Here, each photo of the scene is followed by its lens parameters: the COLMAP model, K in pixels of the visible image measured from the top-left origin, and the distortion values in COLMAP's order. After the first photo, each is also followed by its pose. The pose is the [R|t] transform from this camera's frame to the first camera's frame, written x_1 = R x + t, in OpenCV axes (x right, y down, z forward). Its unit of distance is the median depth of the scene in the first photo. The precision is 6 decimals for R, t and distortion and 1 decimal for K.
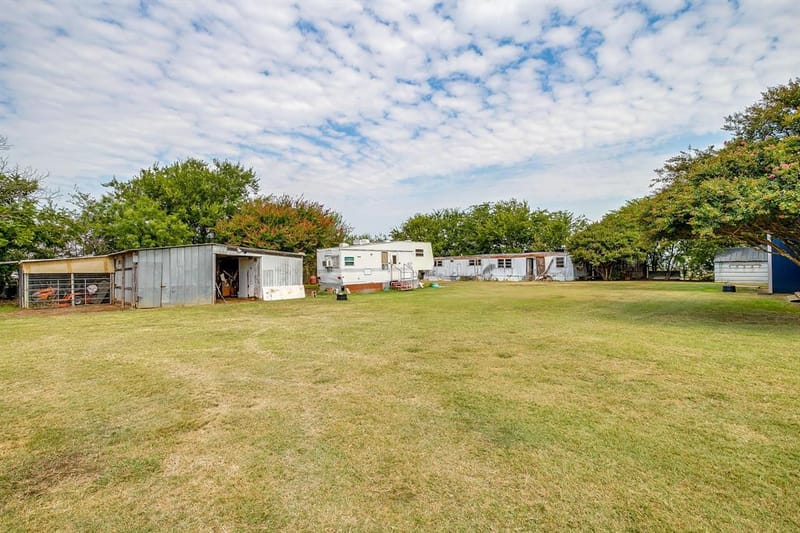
lens RADIAL K [[384.1, 0, 399.2], [0, 384.1, 261.9], [0, 0, 1]] dist [-0.021979, 0.002514]
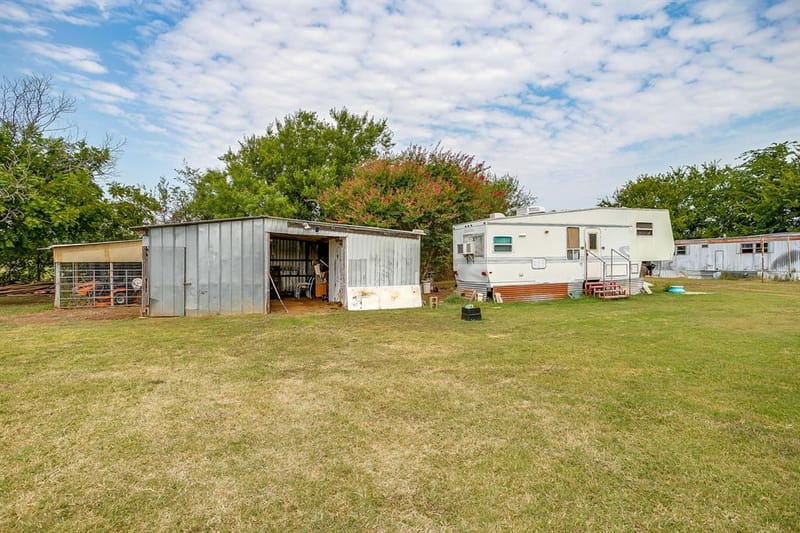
lens RADIAL K [[428.5, 0, 401.6], [0, 428.5, 274.9], [0, 0, 1]] dist [-0.036714, 0.016747]
pose [[0.891682, 0.021740, -0.452141, 0.016032], [0.004212, 0.998404, 0.056313, 0.005092], [0.452644, -0.052117, 0.890167, 0.260261]]
